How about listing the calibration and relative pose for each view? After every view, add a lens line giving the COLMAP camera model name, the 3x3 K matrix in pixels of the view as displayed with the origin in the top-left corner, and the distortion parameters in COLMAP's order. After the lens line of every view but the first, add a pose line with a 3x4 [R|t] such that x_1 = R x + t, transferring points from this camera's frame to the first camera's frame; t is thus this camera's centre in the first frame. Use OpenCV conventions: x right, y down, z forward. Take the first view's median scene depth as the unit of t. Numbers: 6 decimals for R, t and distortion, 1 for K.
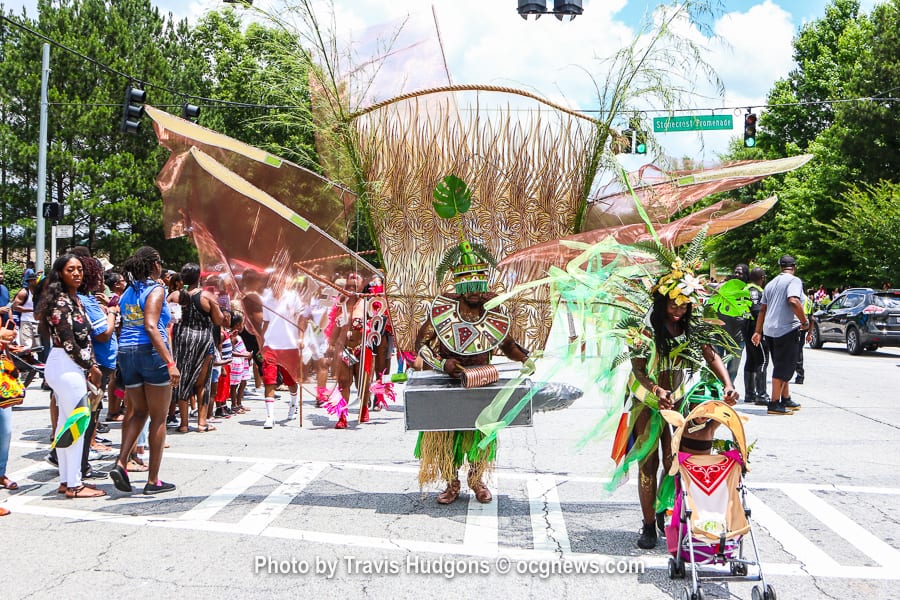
lens RADIAL K [[1487.0, 0, 450.0], [0, 1487.0, 300.0], [0, 0, 1]] dist [-0.004431, 0.134825]
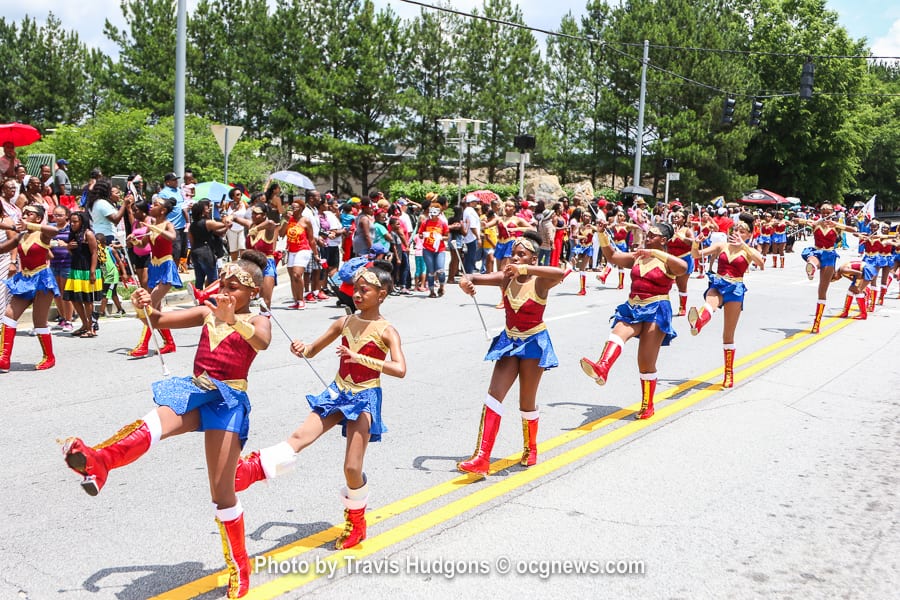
lens RADIAL K [[1487.0, 0, 450.0], [0, 1487.0, 300.0], [0, 0, 1]] dist [-0.004431, 0.134825]
pose [[0.941345, 0.066538, -0.330822, 0.037884], [-0.048517, 0.996868, 0.062447, 0.000457], [0.333941, -0.042734, 0.941625, -0.361860]]
